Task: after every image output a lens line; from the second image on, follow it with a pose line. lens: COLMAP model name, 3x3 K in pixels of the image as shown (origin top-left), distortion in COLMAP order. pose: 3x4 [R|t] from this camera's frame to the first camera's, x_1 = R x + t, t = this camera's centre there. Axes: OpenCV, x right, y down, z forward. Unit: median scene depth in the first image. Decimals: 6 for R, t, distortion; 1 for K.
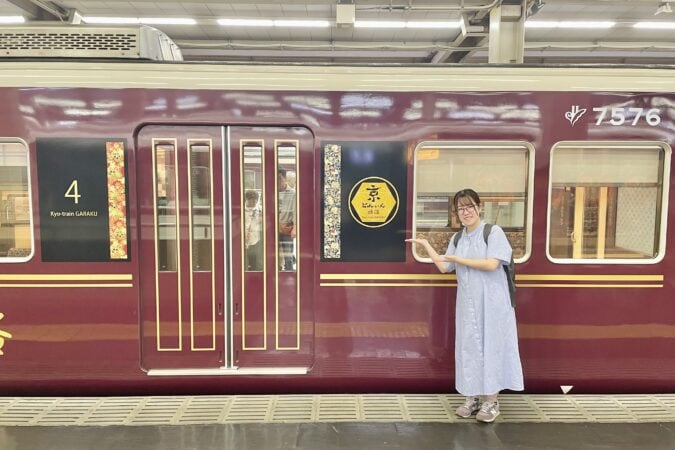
lens RADIAL K [[476.3, 0, 337.5], [0, 476.3, 225.0], [0, 0, 1]] dist [0.079617, -0.103787]
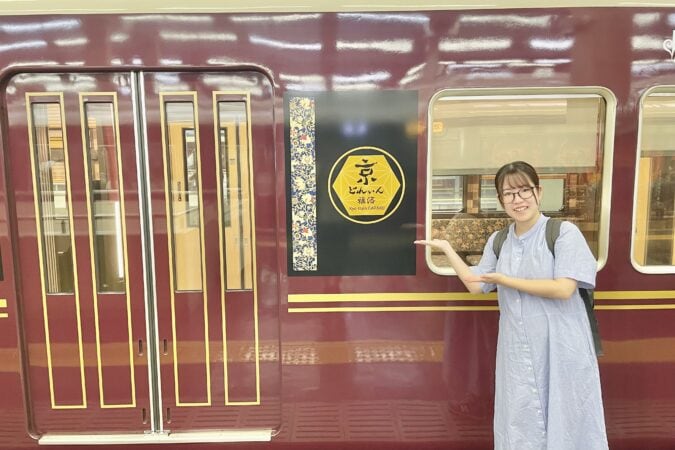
lens RADIAL K [[476.3, 0, 337.5], [0, 476.3, 225.0], [0, 0, 1]] dist [0.079617, -0.103787]
pose [[0.999879, -0.015525, -0.000575, 0.035603], [0.015535, 0.998874, 0.044818, -0.023386], [-0.000122, -0.044821, 0.998995, 0.338634]]
